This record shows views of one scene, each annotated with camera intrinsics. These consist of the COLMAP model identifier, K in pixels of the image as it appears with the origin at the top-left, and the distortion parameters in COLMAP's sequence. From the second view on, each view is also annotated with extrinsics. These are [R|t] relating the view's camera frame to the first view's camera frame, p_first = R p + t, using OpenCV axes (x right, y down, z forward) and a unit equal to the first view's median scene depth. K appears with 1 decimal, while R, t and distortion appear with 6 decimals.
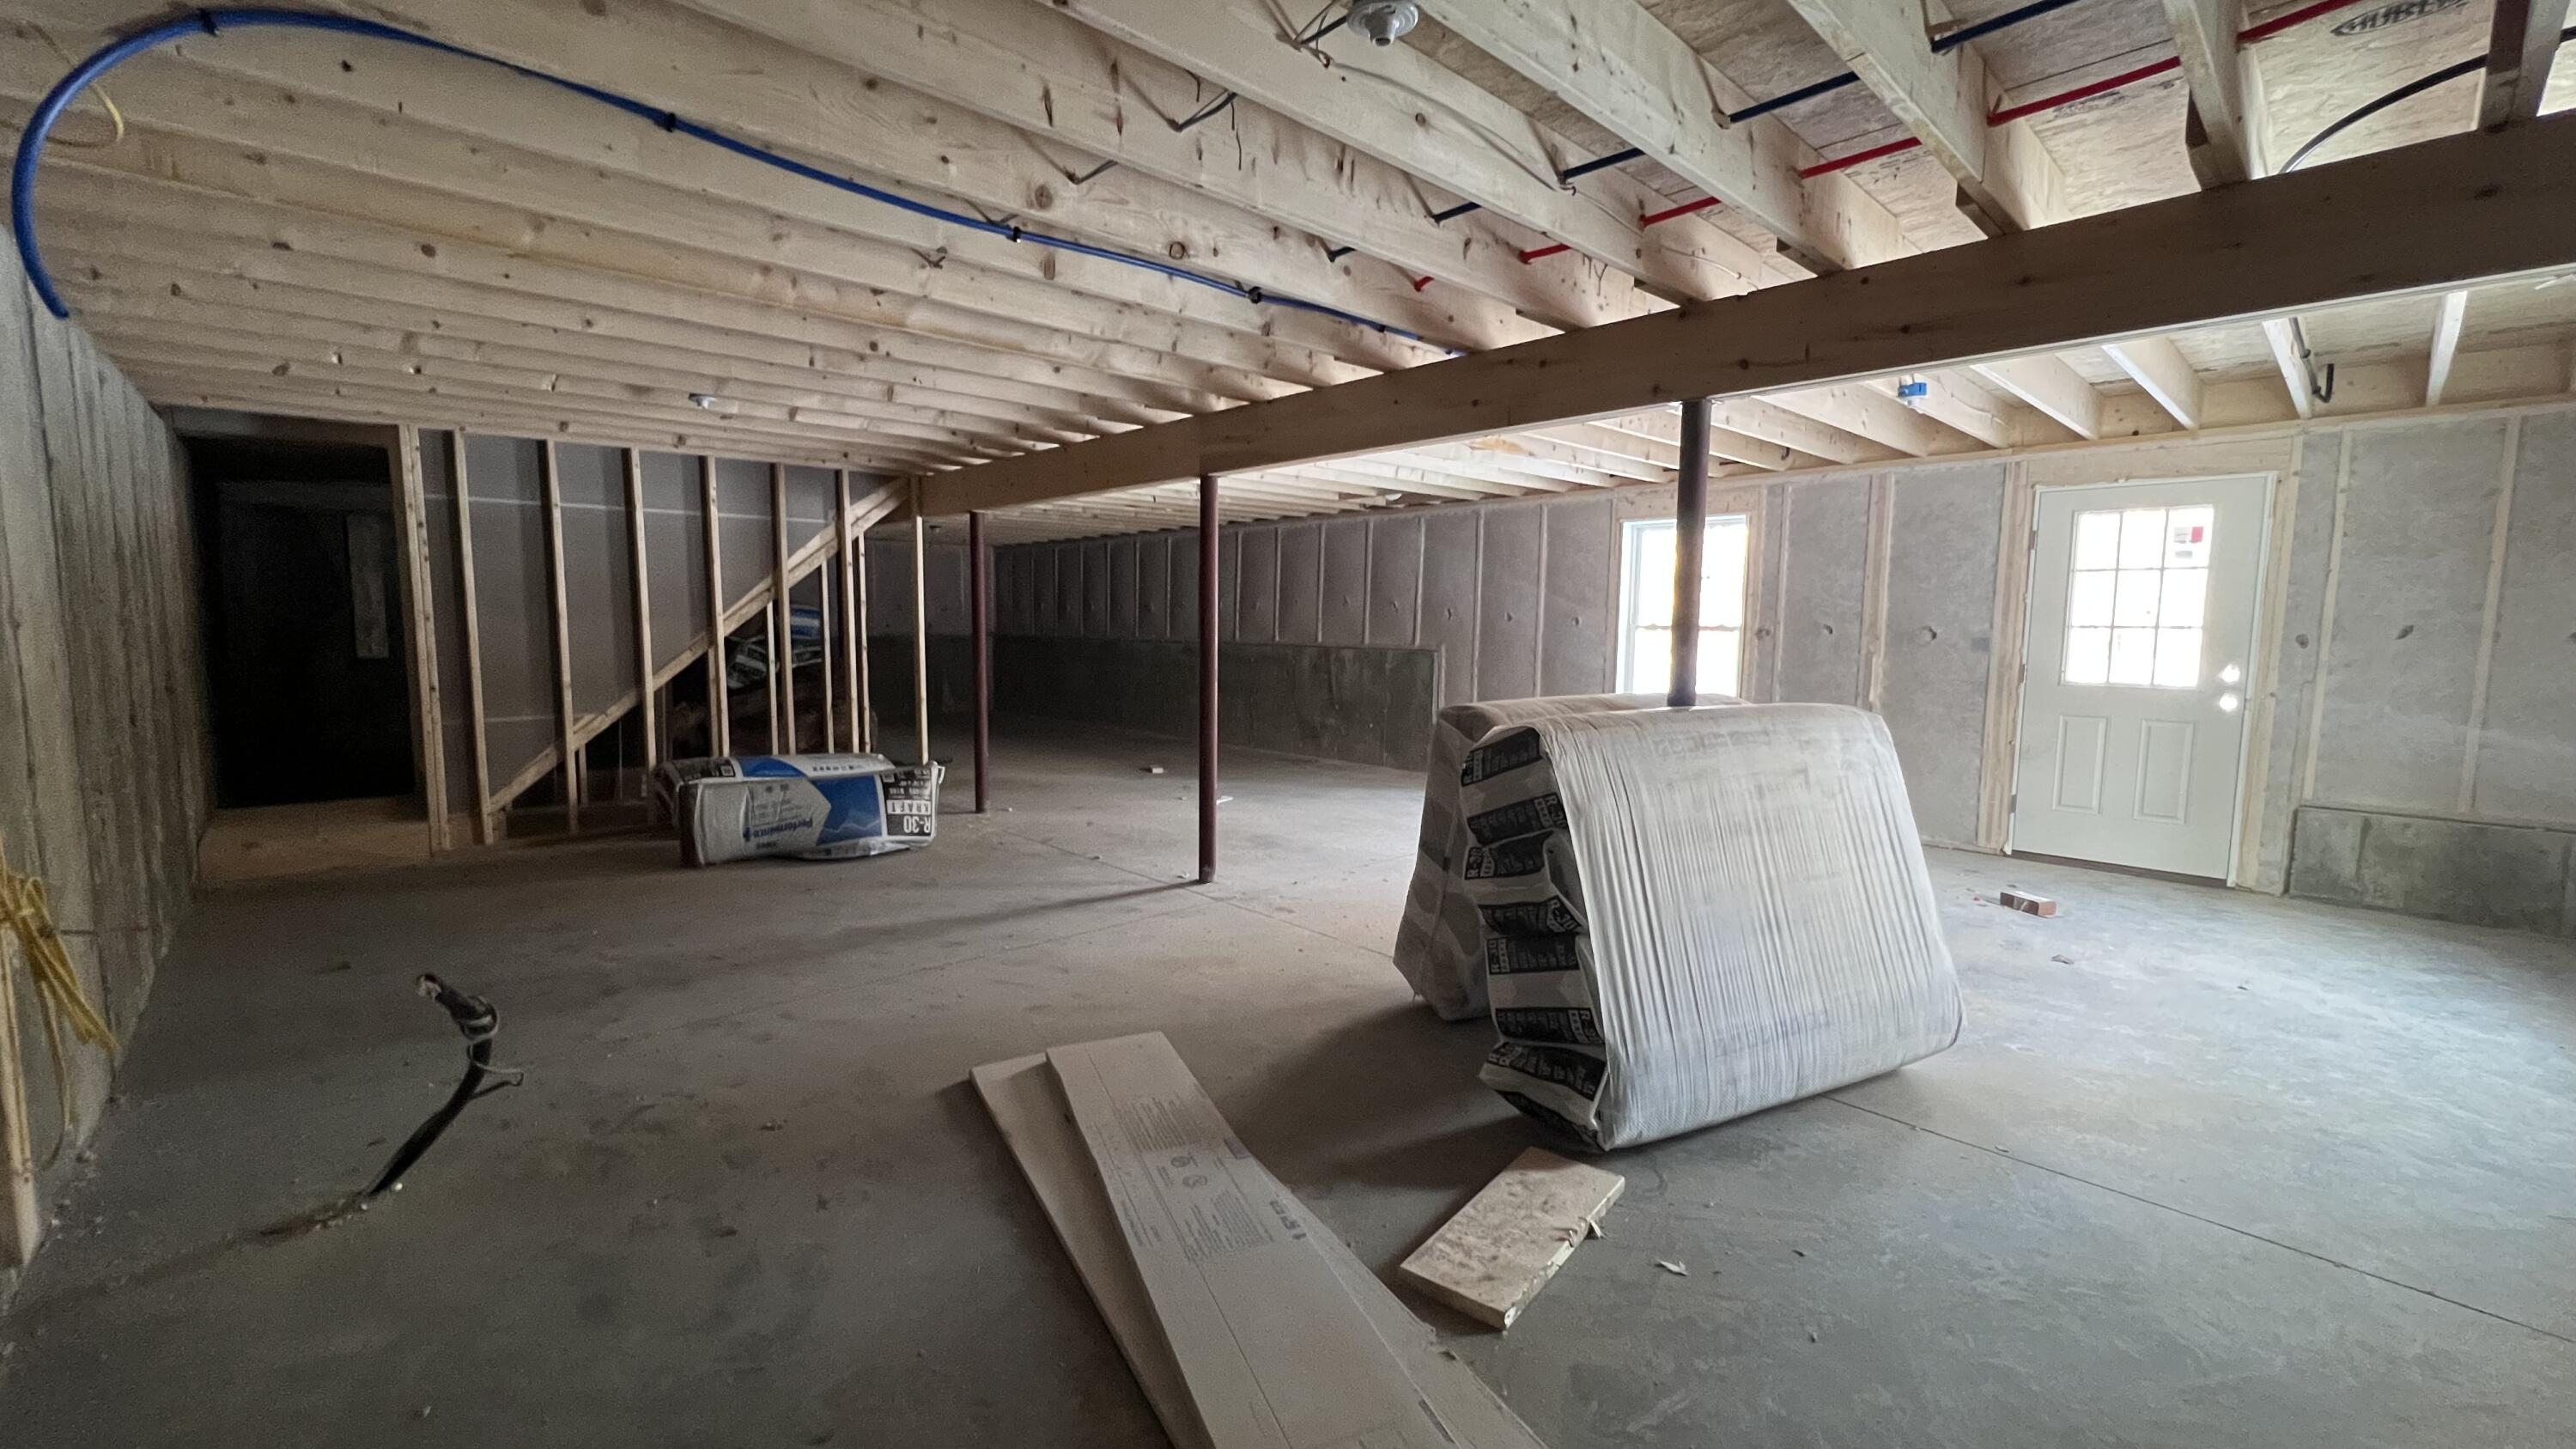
lens RADIAL K [[1026.3, 0, 1283.1], [0, 1026.3, 723.3], [0, 0, 1]] dist [-0.002501, 0.000185]
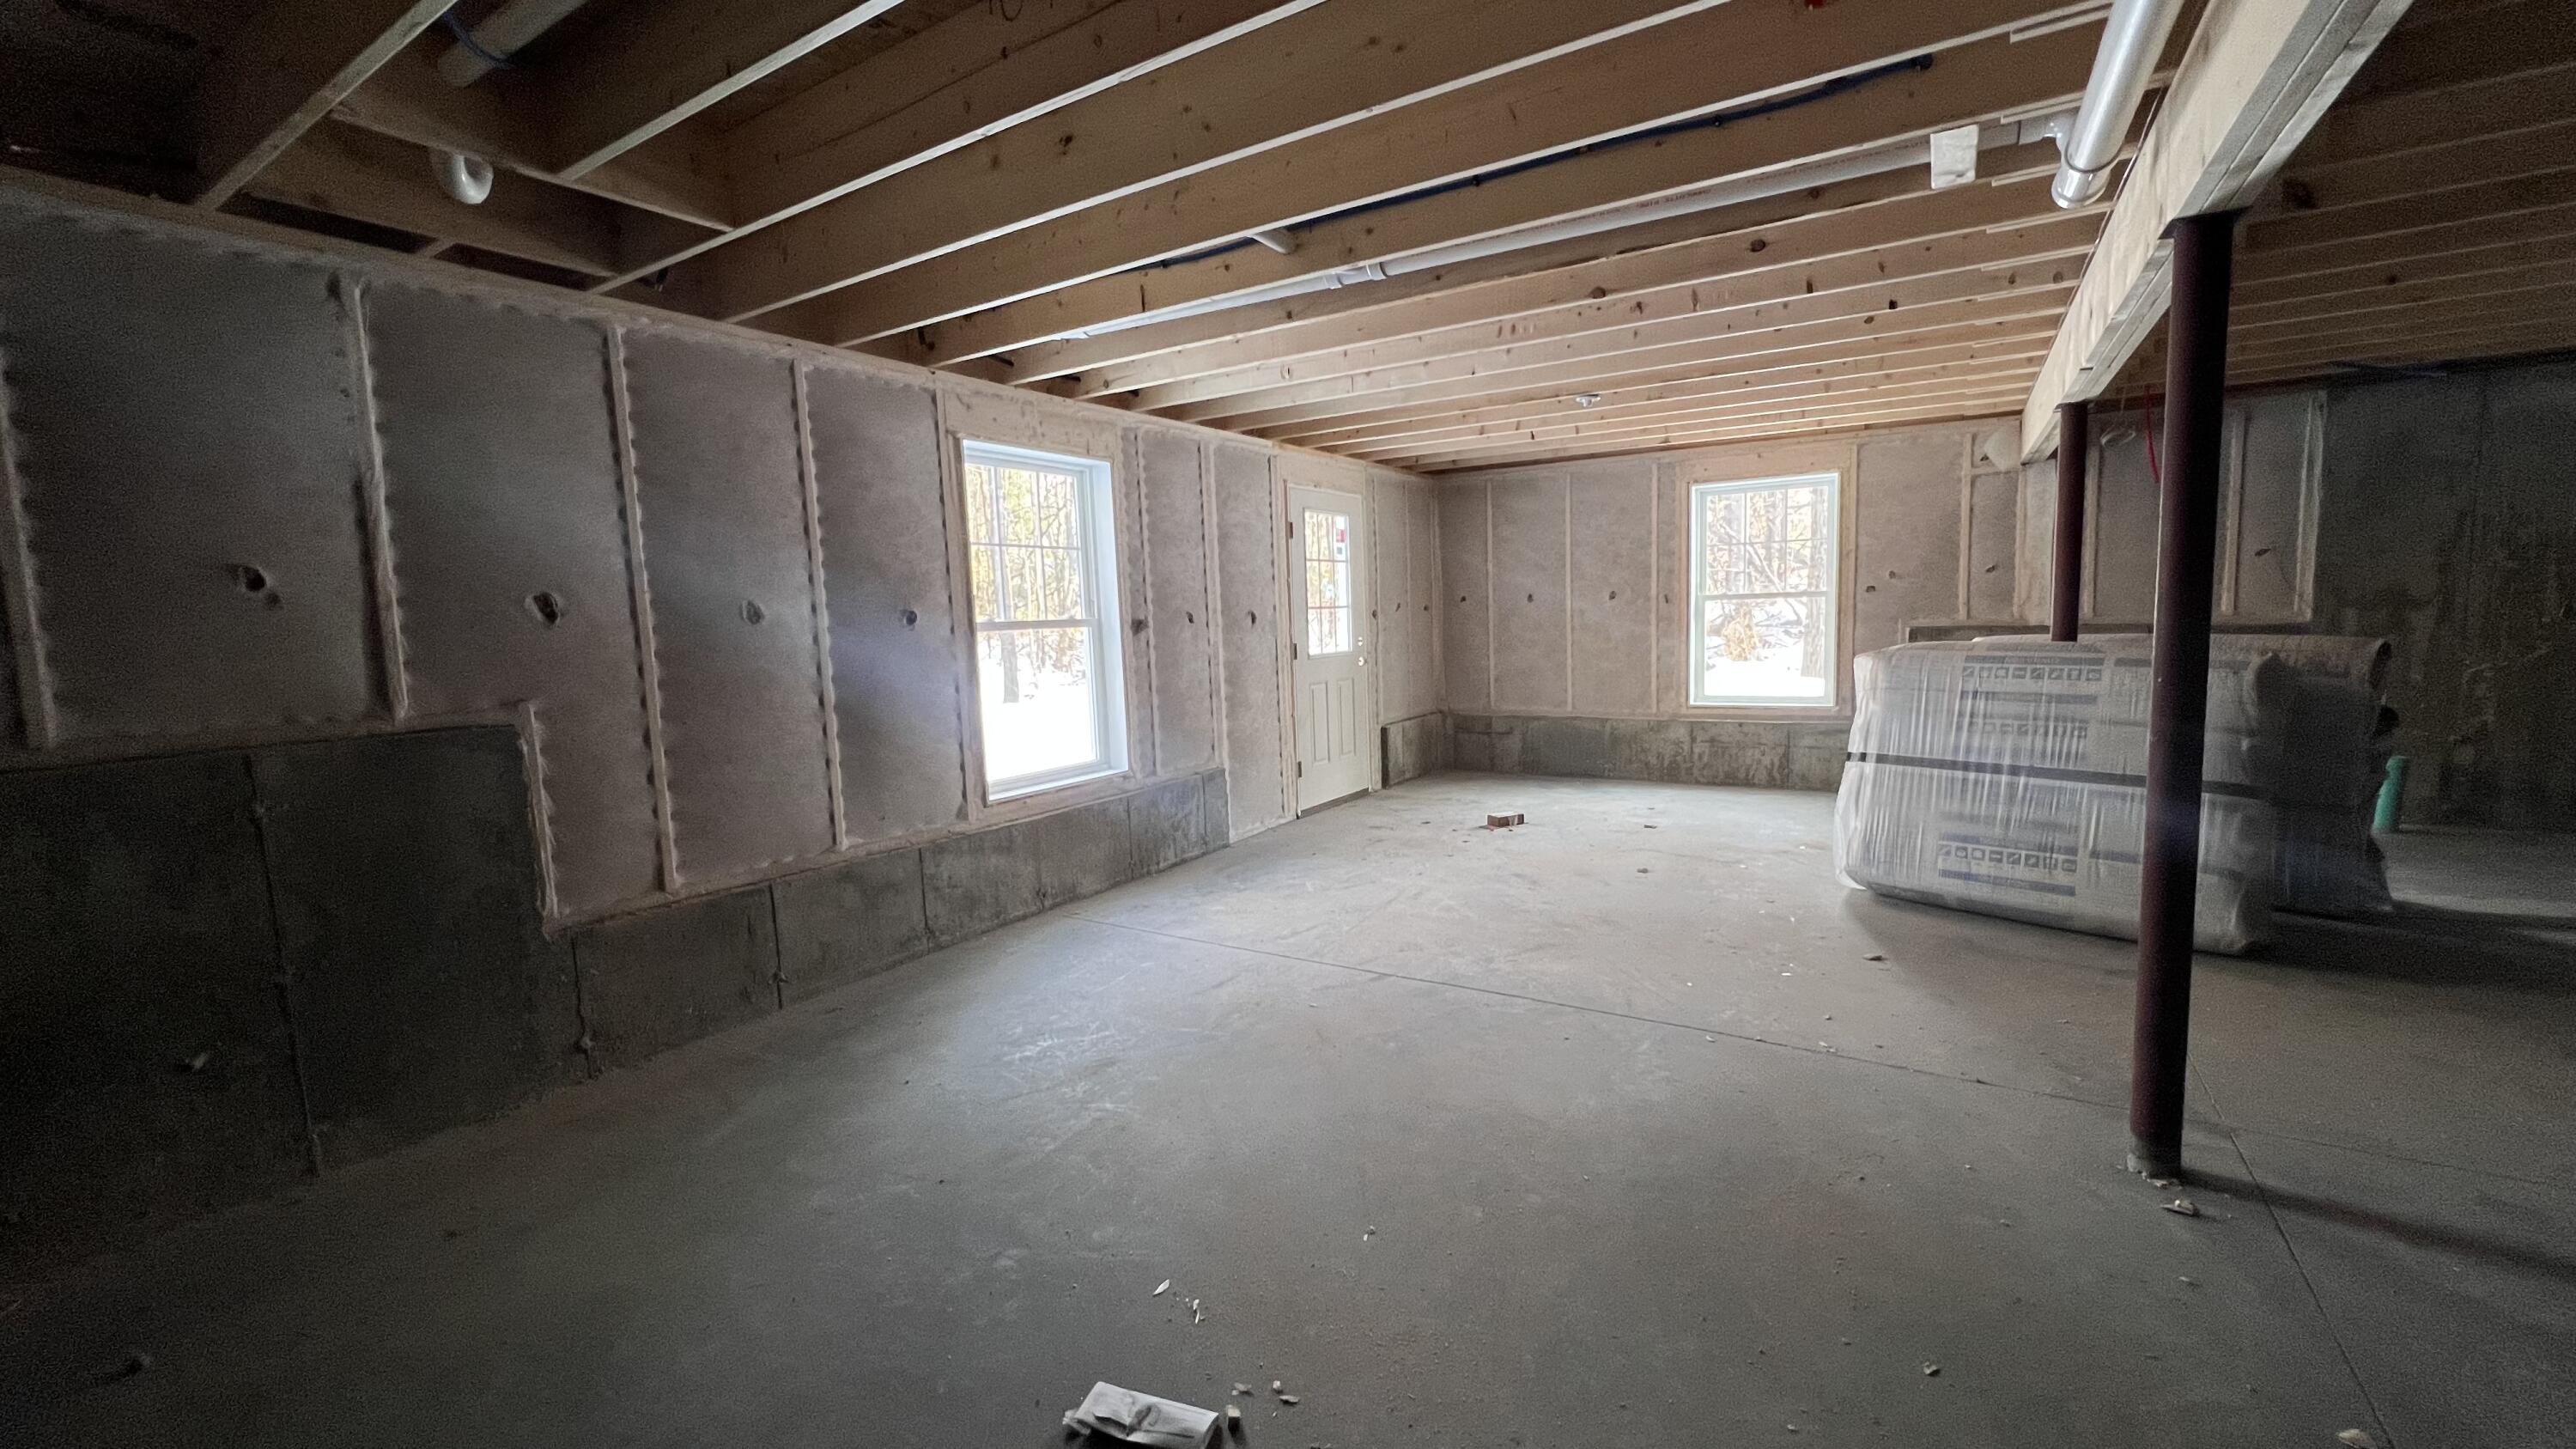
lens RADIAL K [[1026.3, 0, 1283.1], [0, 1026.3, 723.3], [0, 0, 1]] dist [-0.002501, 0.000185]
pose [[-0.255919, -0.100085, 0.961503, -0.373065], [0.134520, 0.981262, 0.137946, -0.138477], [-0.957293, 0.164644, -0.237661, 1.405473]]
